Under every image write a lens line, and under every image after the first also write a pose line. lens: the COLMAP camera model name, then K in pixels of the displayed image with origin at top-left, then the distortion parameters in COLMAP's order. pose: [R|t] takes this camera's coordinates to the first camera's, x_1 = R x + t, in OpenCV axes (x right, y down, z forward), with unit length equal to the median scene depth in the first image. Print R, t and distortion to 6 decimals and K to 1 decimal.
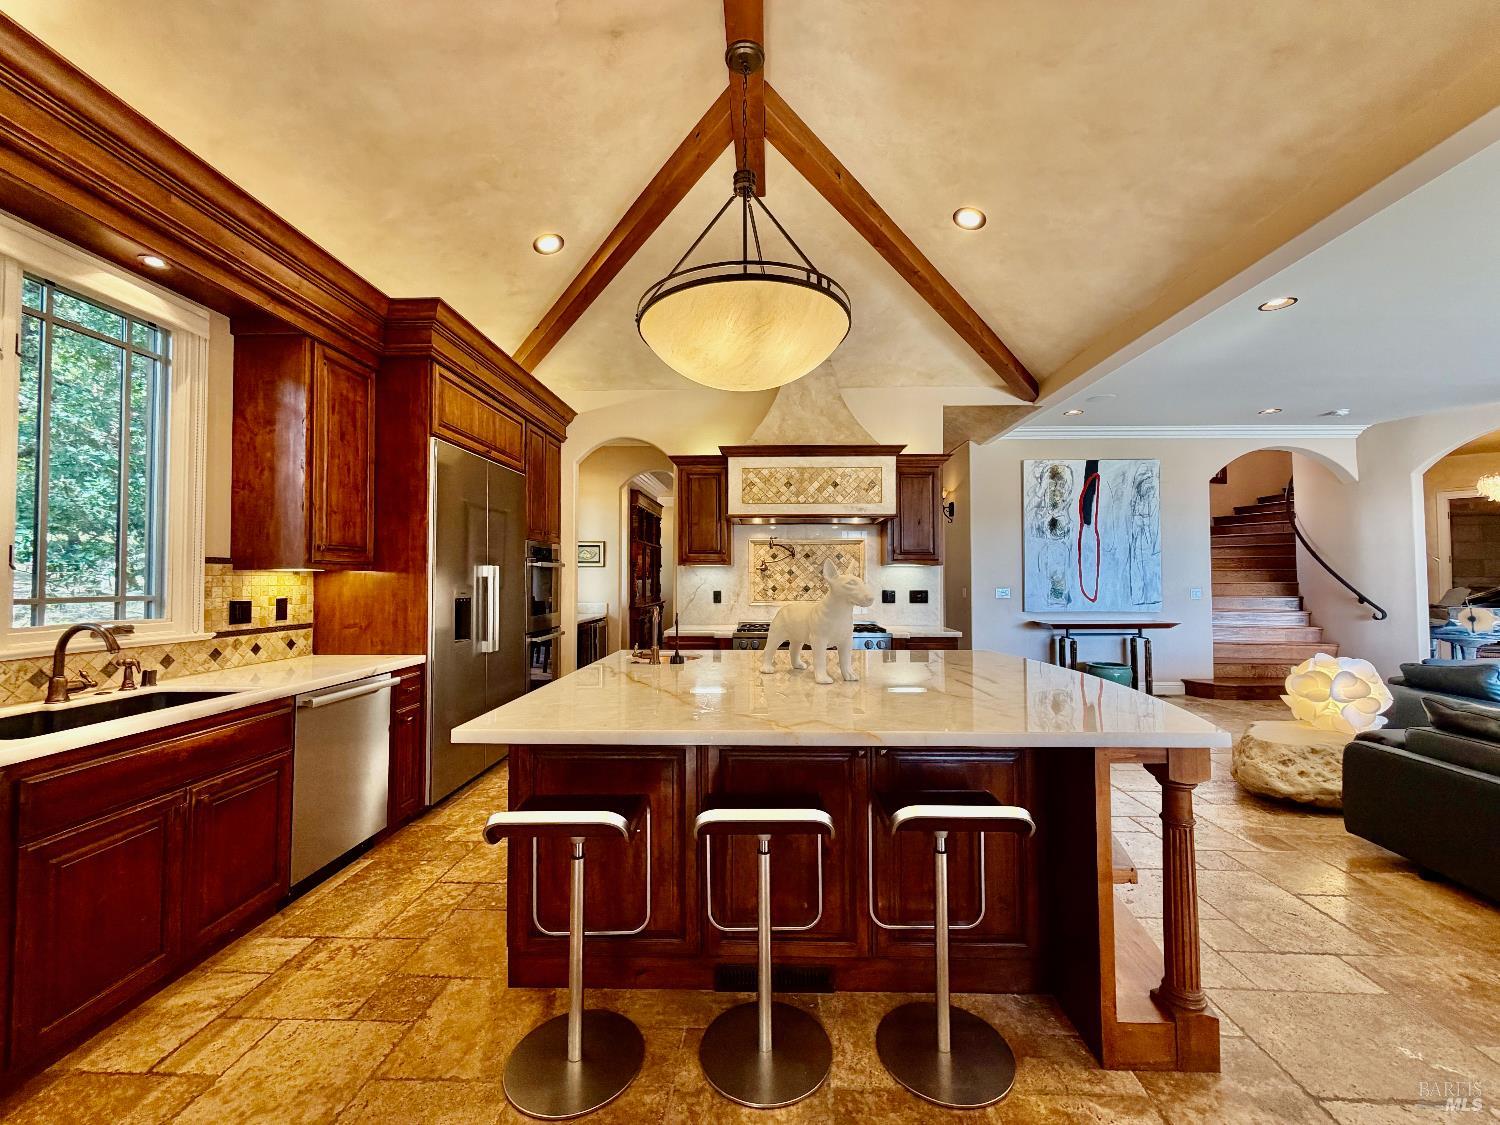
lens RADIAL K [[596.5, 0, 751.4], [0, 596.5, 560.3], [0, 0, 1]] dist [0.000340, 0.000945]
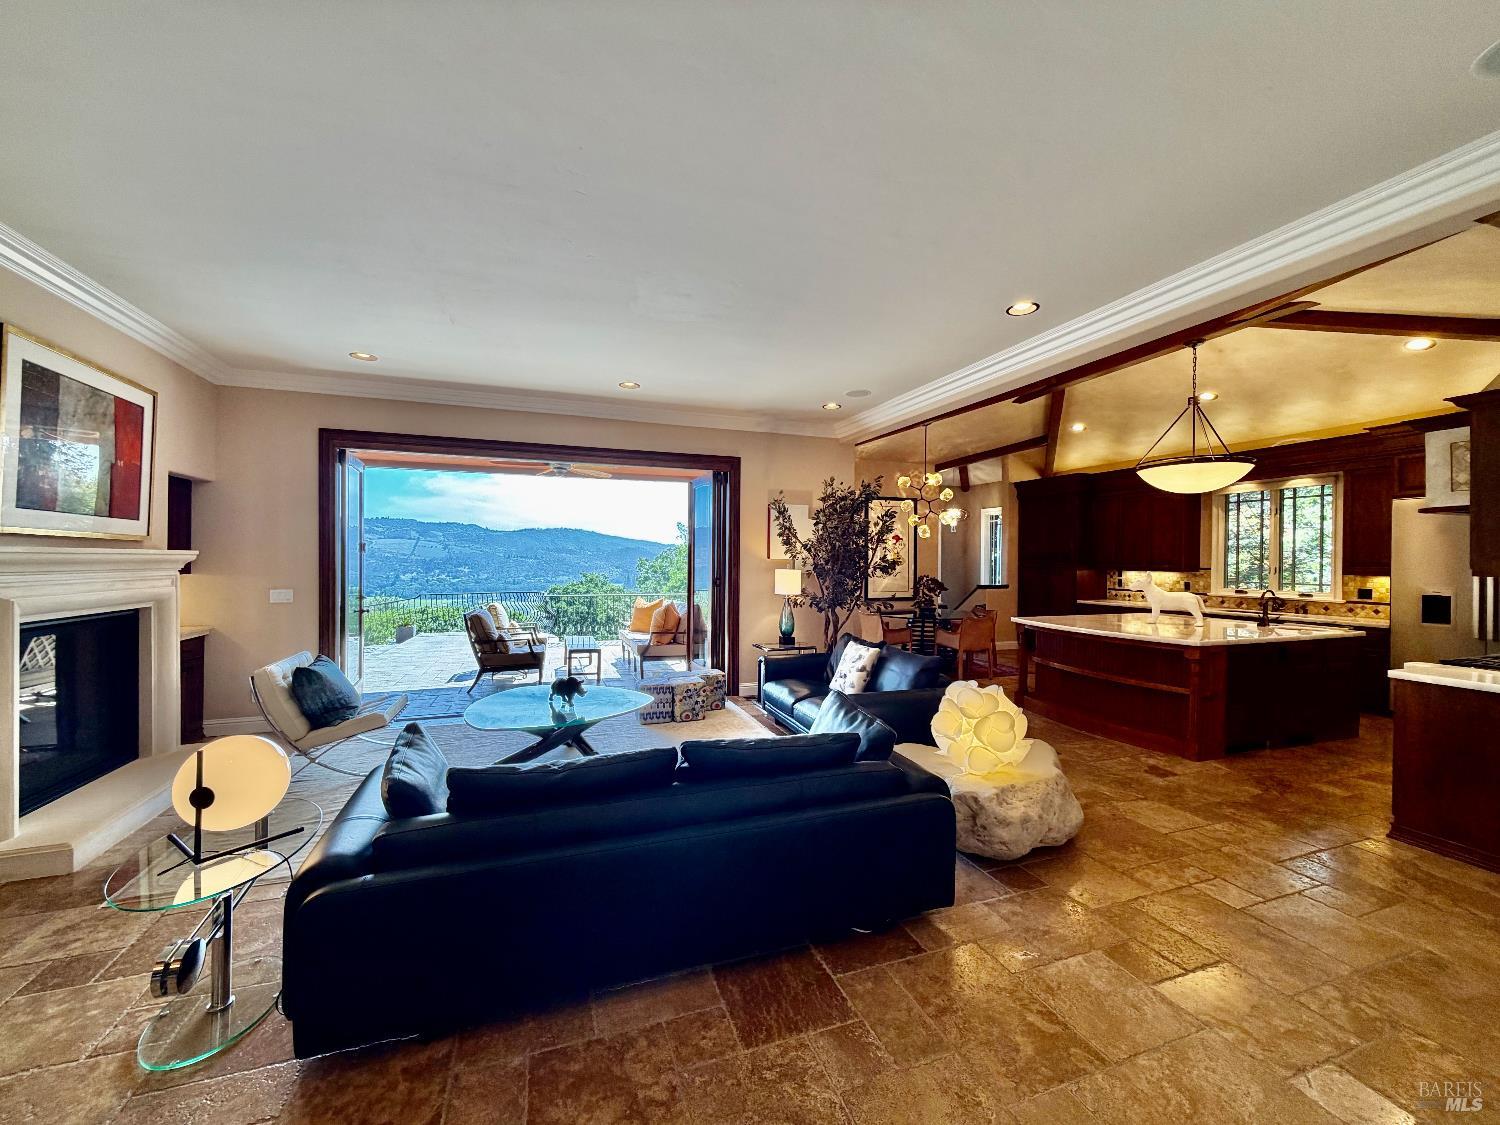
lens RADIAL K [[596.5, 0, 753.3], [0, 596.5, 560.0], [0, 0, 1]] dist [0.000340, 0.000945]
pose [[-0.928276, -0.008796, -0.371789, 1.819296], [0.001162, 0.999647, -0.026553, 0.013115], [0.371891, -0.025081, -0.927938, 1.899005]]
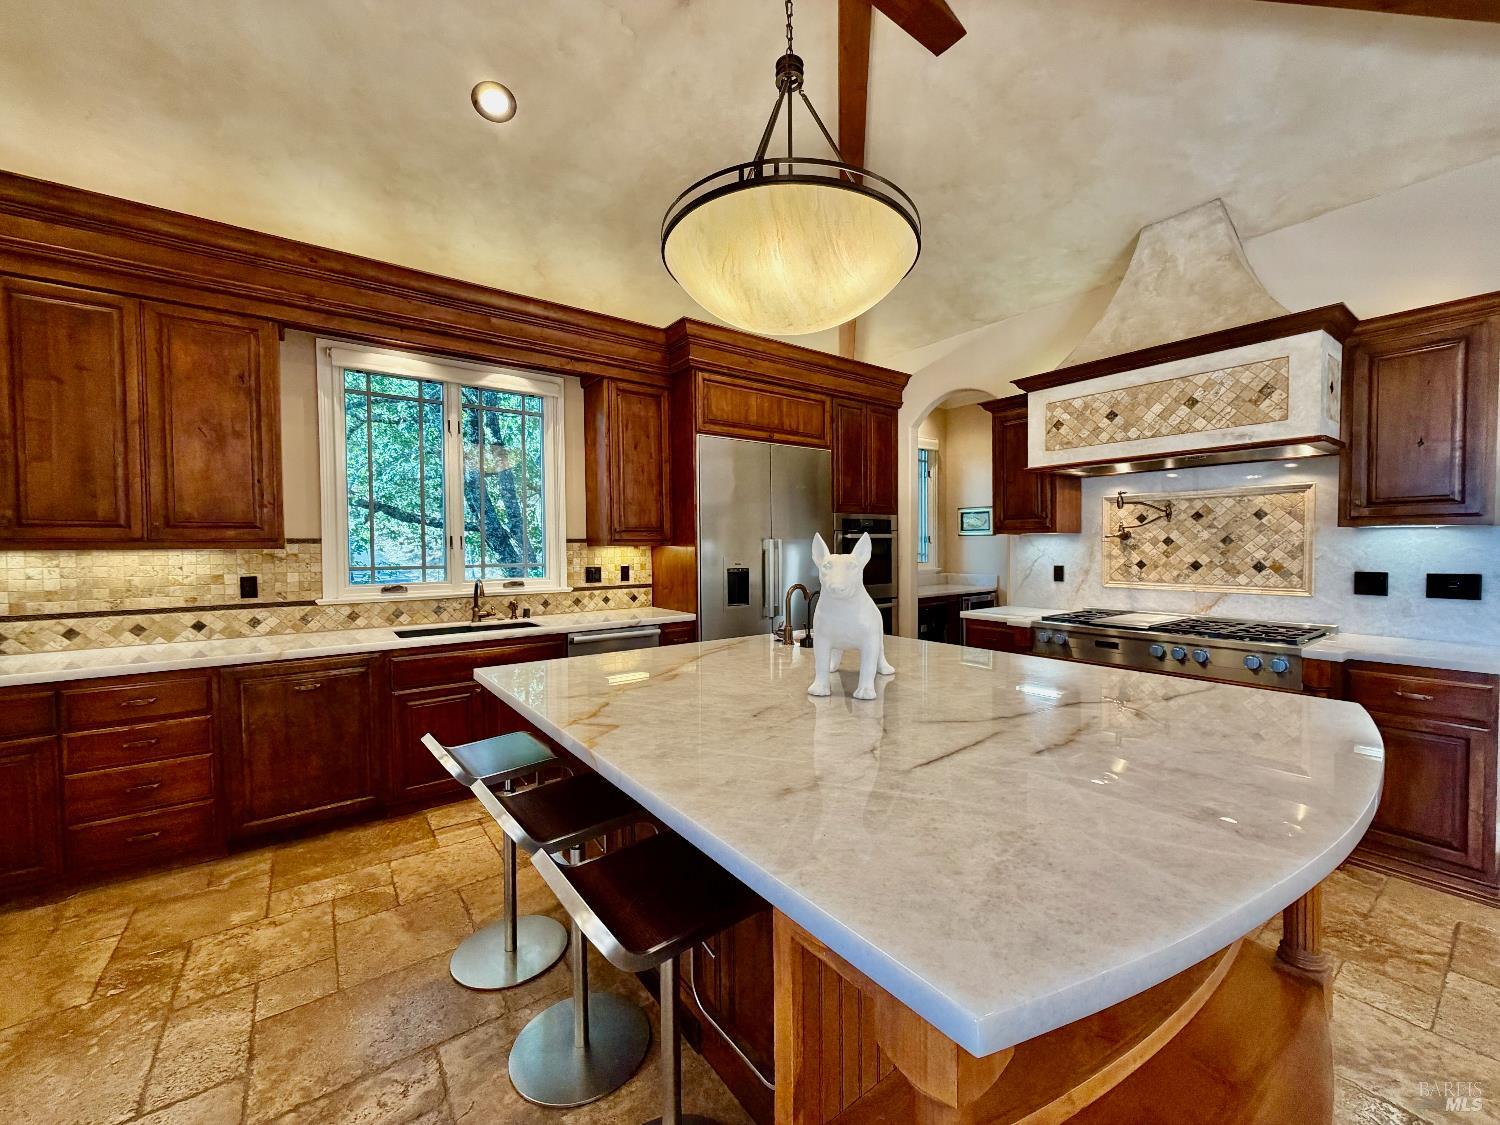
lens RADIAL K [[596.5, 0, 757.1], [0, 596.5, 559.8], [0, 0, 1]] dist [0.000340, 0.000945]
pose [[0.625912, 0.015320, -0.779744, 0.476069], [0.029259, 0.998642, 0.043108, -0.002228], [0.779345, -0.049797, 0.624613, 0.328699]]
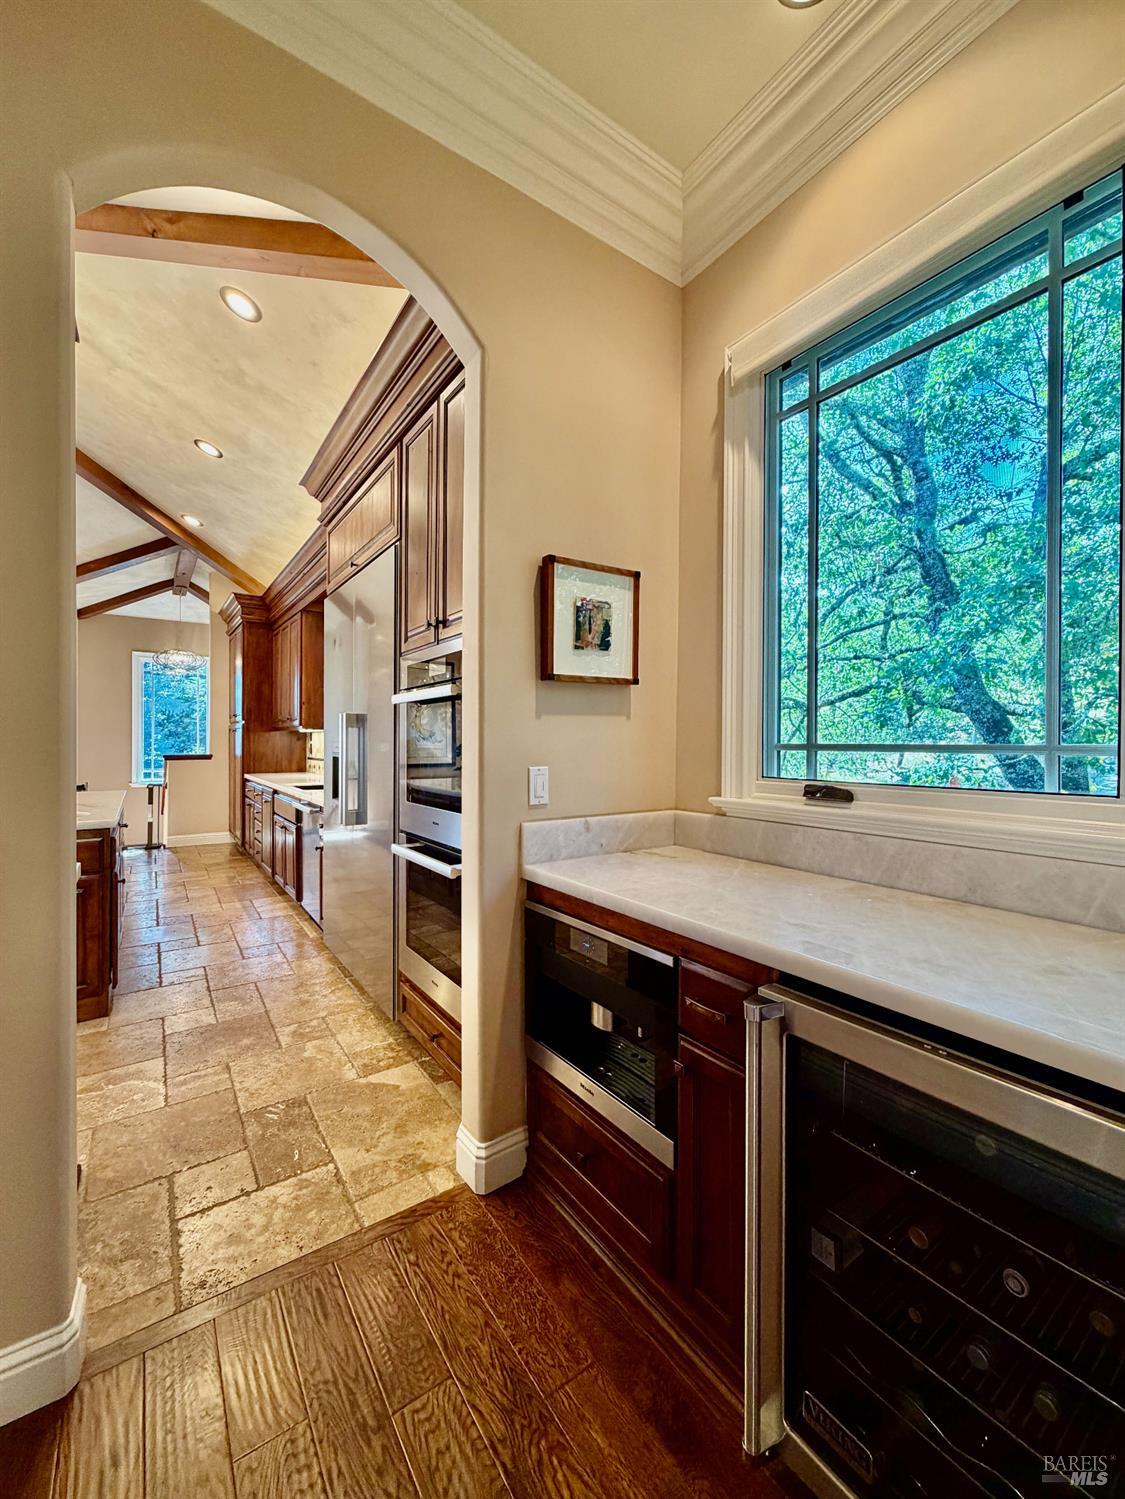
lens RADIAL K [[596.2, 0, 560.1], [0, 596.2, 744.5], [0, 0, 1]] dist [0.000340, 0.000945]
pose [[-0.802875, -0.001397, -0.596146, -0.233429], [0.010480, 0.999810, -0.016458, 0.071954], [0.596055, -0.019462, -0.802707, 2.077871]]
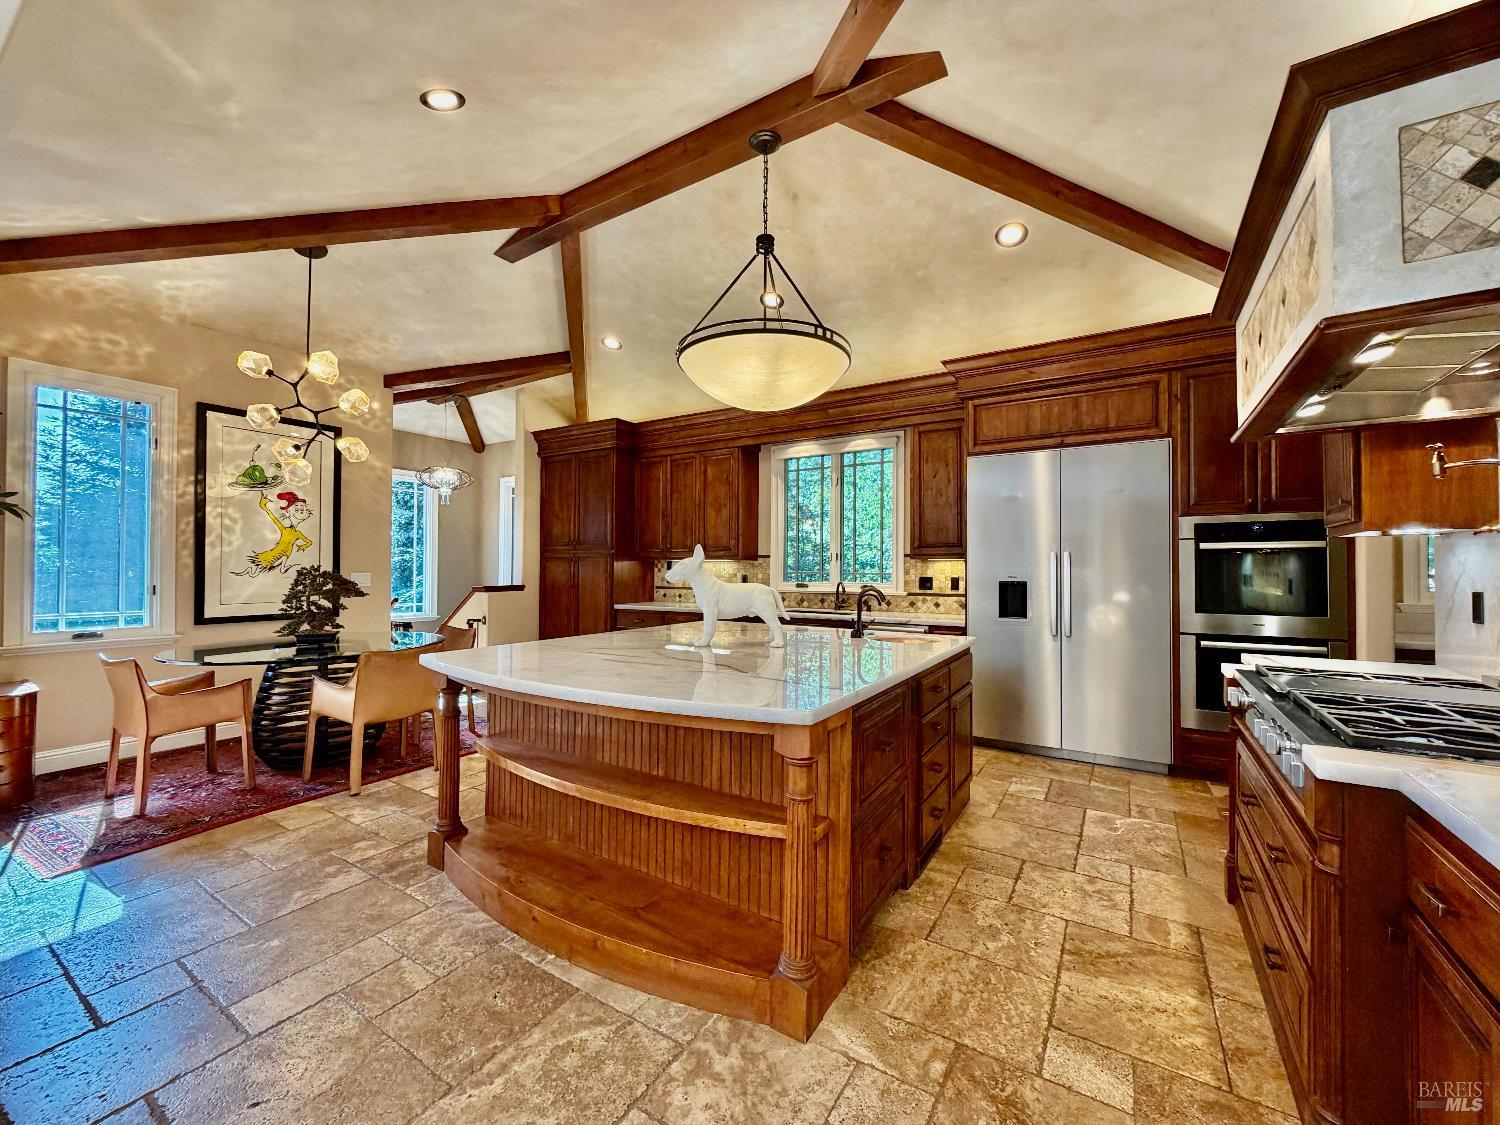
lens RADIAL K [[596.5, 0, 756.0], [0, 596.5, 557.4], [0, 0, 1]] dist [0.000340, 0.000945]
pose [[-0.496430, -0.020676, -0.867830, 0.831733], [0.018874, 0.999223, -0.034603, 0.051678], [0.867872, -0.033557, -0.495654, 1.229619]]
